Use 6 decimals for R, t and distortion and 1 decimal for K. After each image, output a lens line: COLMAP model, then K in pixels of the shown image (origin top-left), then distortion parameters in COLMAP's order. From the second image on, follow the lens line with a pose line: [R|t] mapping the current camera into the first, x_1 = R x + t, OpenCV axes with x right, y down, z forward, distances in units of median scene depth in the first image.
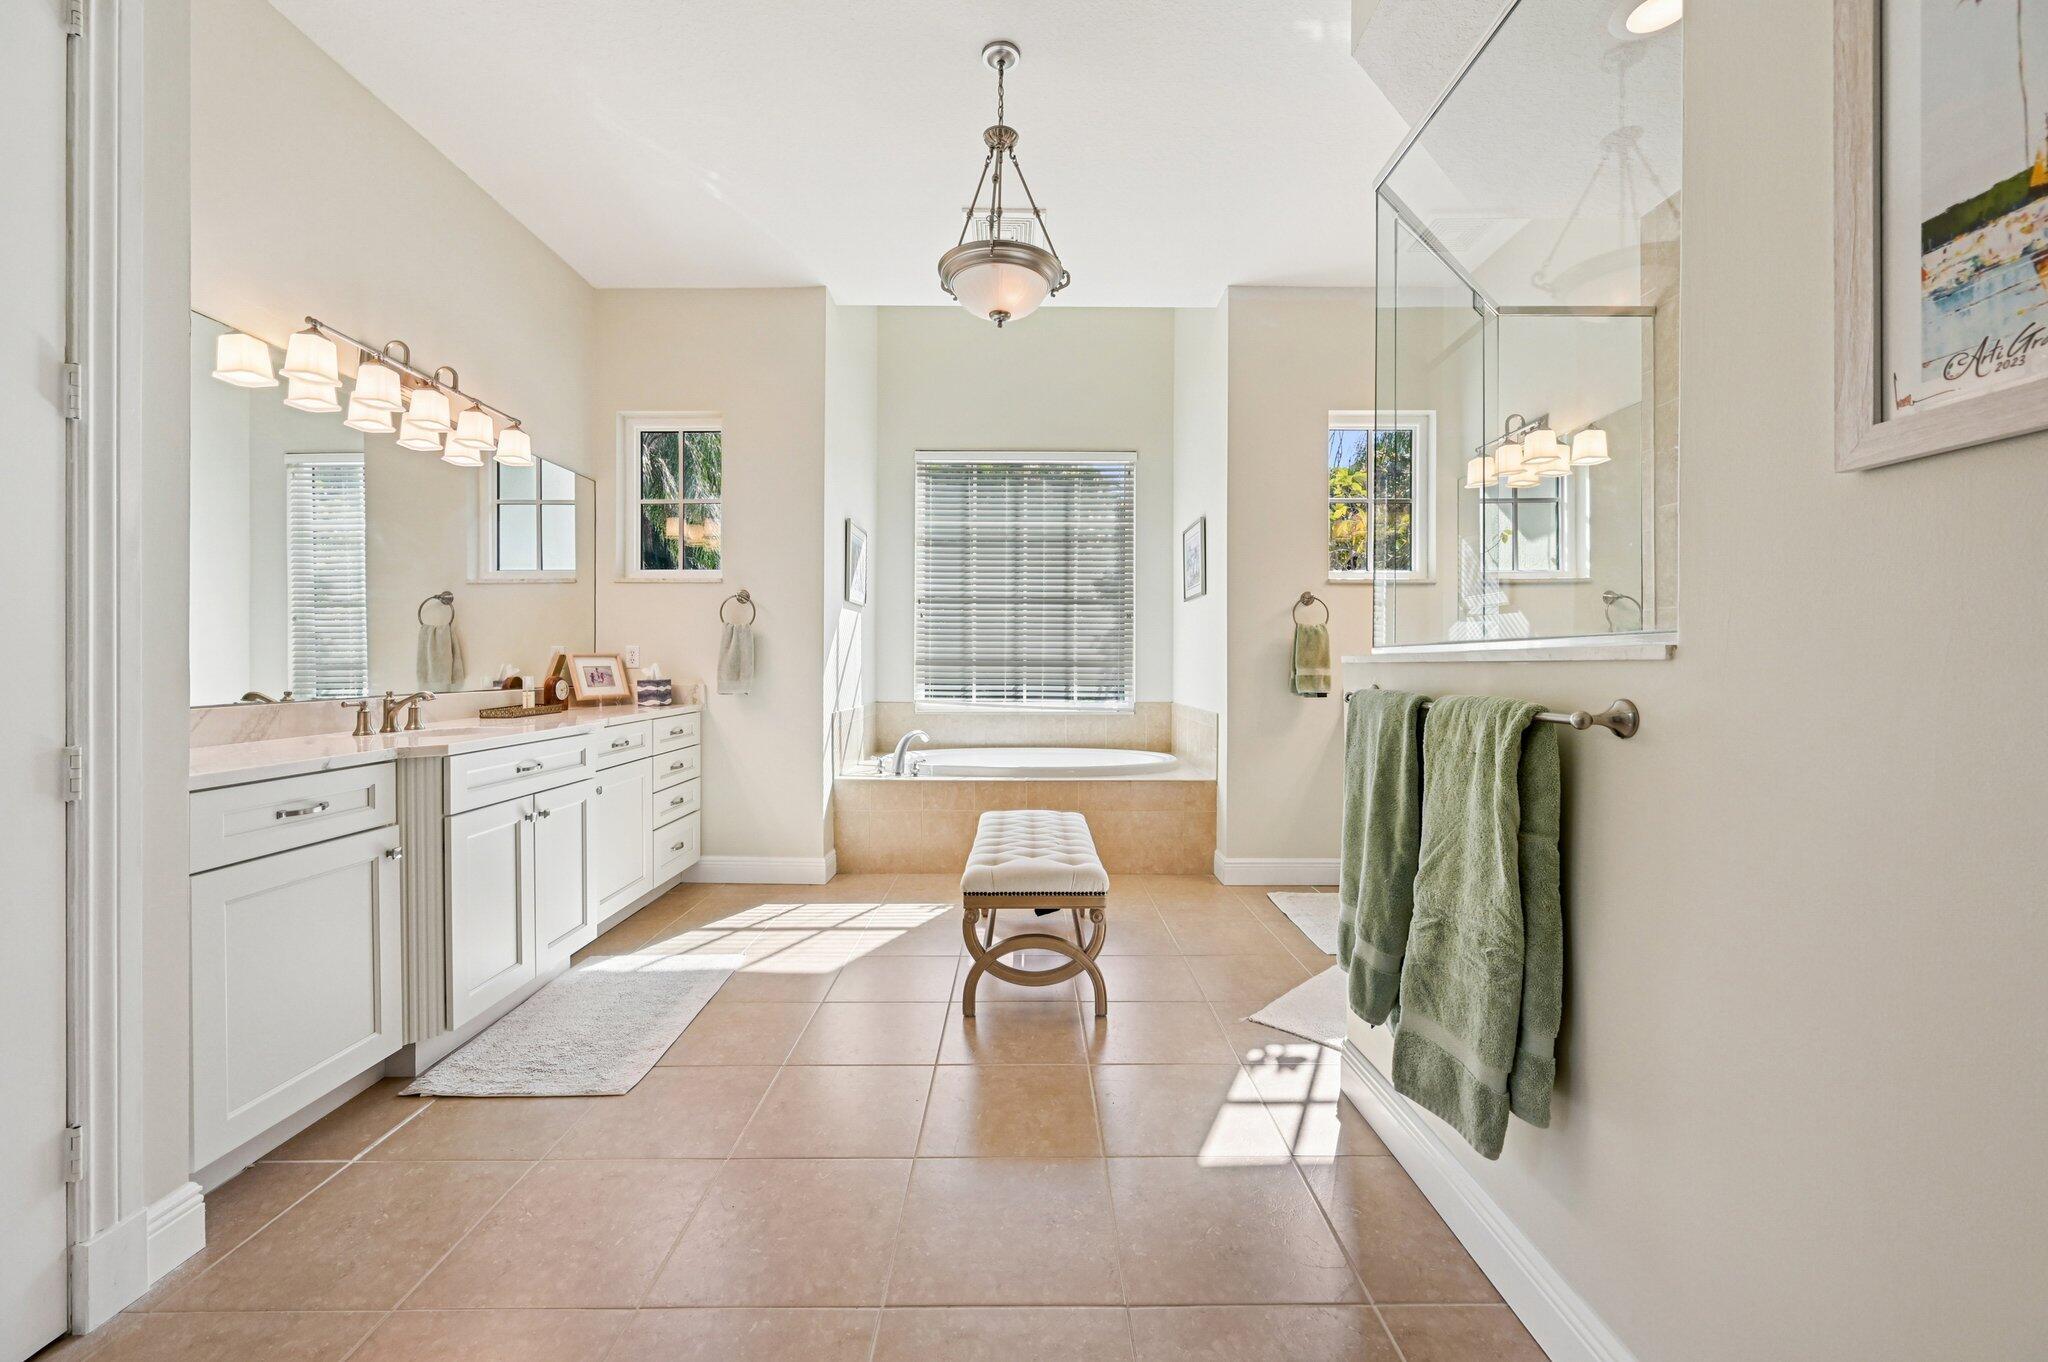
lens RADIAL K [[818.6, 0, 1021.5], [0, 818.6, 674.6], [0, 0, 1]] dist [0.001710, -0.000495]
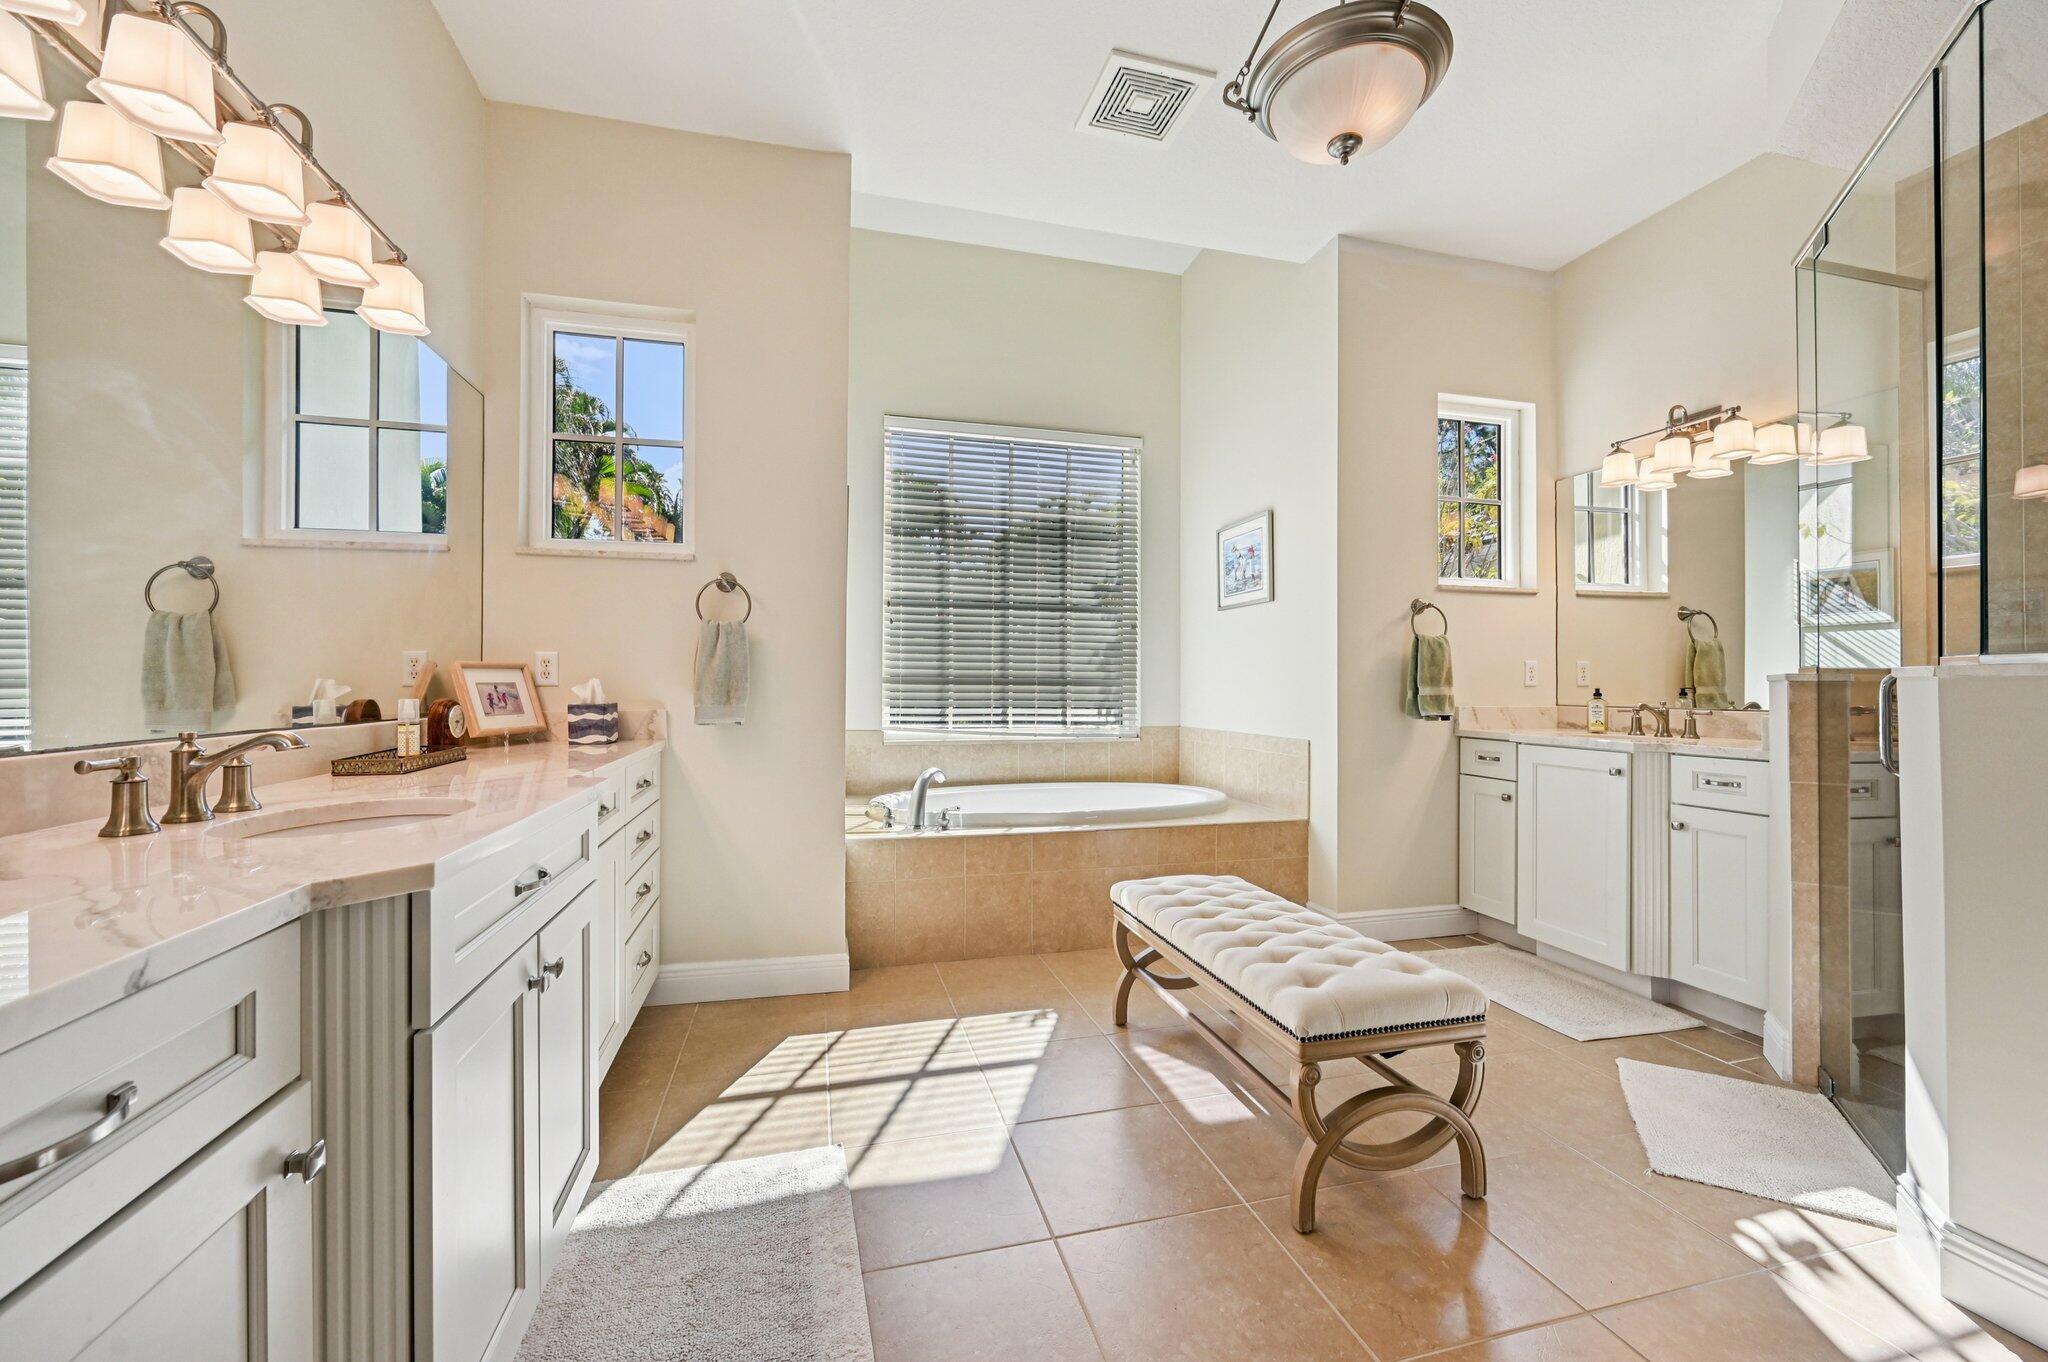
lens RADIAL K [[818.6, 0, 1030.5], [0, 818.6, 682.1], [0, 0, 1]] dist [0.001710, -0.000495]
pose [[0.967244, 0.002266, 0.253840, -0.272747], [0.001893, 0.999868, -0.016138, 0.000367], [-0.253843, 0.016090, 0.967112, 0.276368]]
